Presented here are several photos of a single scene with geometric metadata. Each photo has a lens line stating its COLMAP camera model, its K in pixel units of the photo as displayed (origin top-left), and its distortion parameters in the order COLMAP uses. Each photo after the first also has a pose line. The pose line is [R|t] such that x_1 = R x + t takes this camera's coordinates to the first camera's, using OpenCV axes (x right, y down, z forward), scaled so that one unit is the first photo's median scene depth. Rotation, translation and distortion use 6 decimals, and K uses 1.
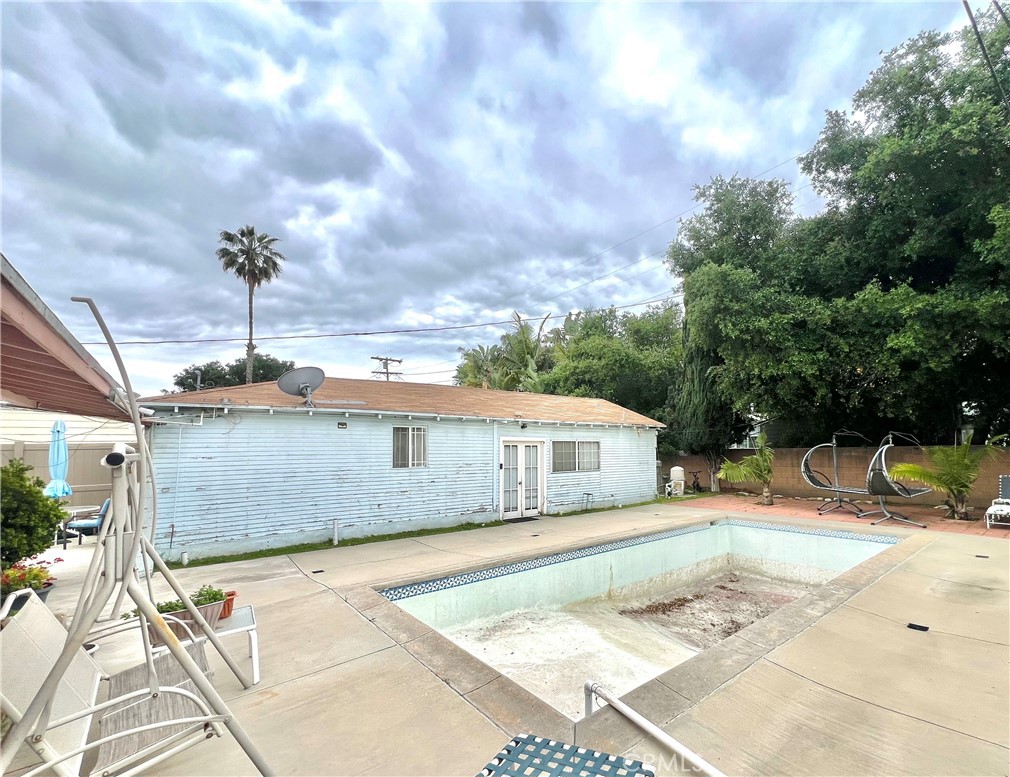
lens RADIAL K [[457.7, 0, 565.8], [0, 457.7, 436.1], [0, 0, 1]] dist [-0.000975, -0.000323]
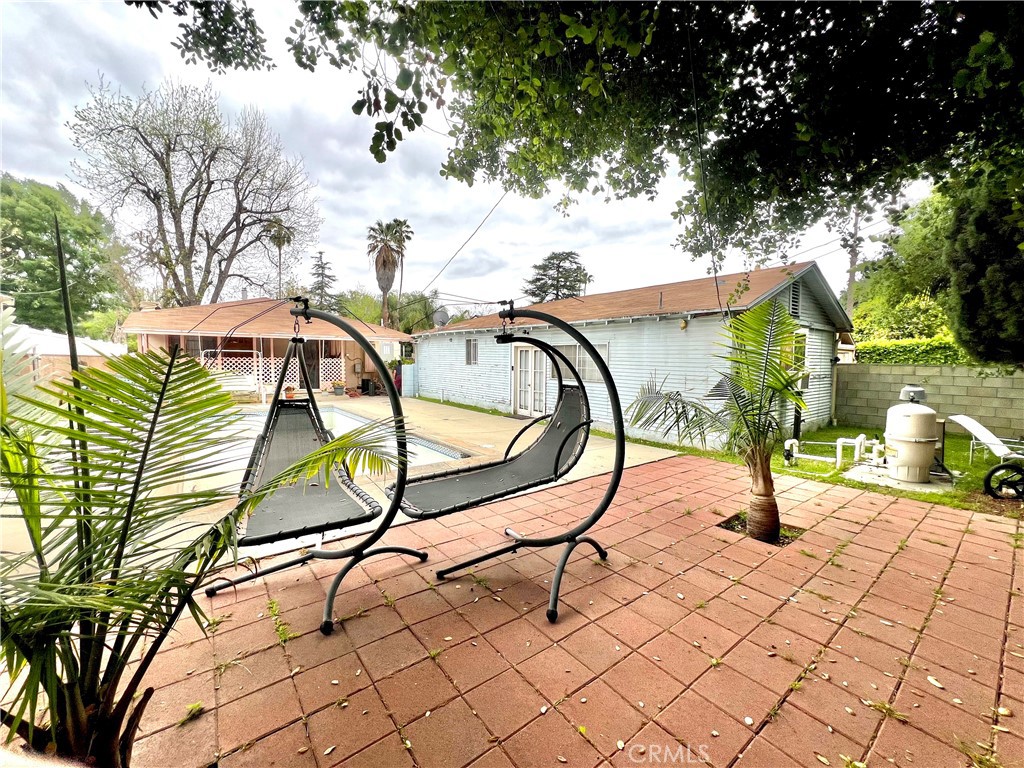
lens RADIAL K [[411.3, 0, 512.7], [0, 411.3, 380.4], [0, 0, 1]] dist [-0.002754, 0.000143]
pose [[-0.052662, 0.063787, -0.996573, 1.032781], [0.017081, 0.997869, 0.062967, 0.034795], [0.998466, -0.013707, -0.053639, 1.196262]]
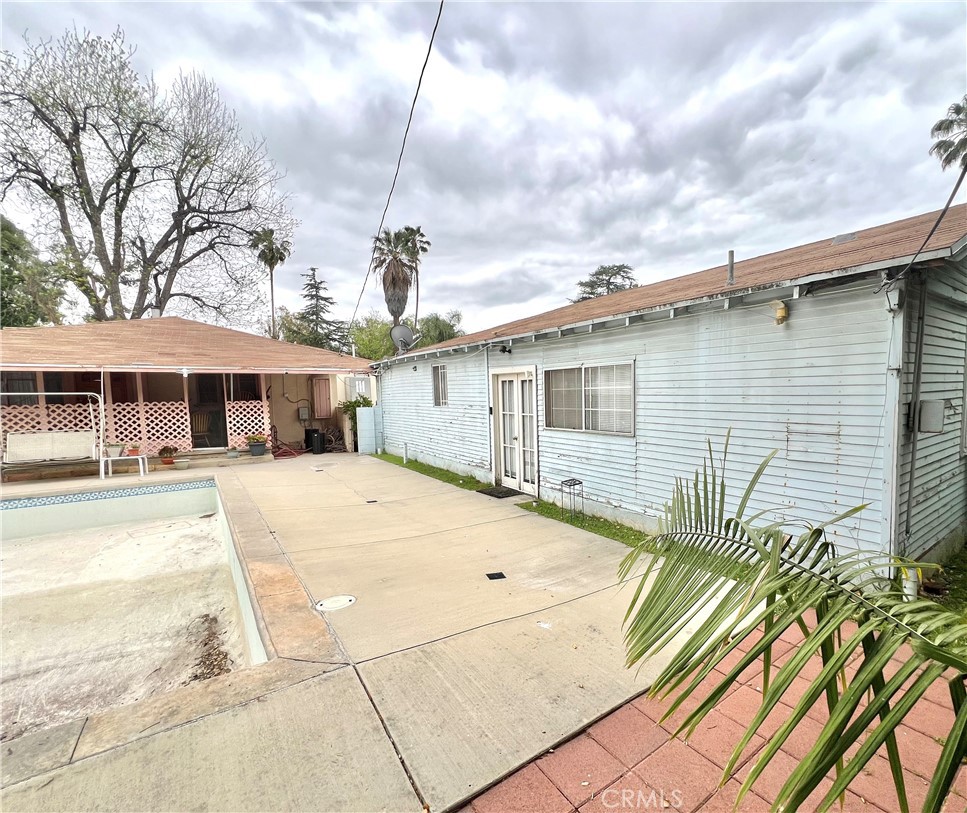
lens RADIAL K [[460.7, 0, 579.2], [0, 460.7, 430.7], [0, 0, 1]] dist [-0.002690, -0.000516]
pose [[-0.023066, 0.092938, -0.995405, 0.649830], [0.042812, 0.994848, 0.091894, 0.041903], [0.998817, -0.040496, -0.026926, 1.308490]]
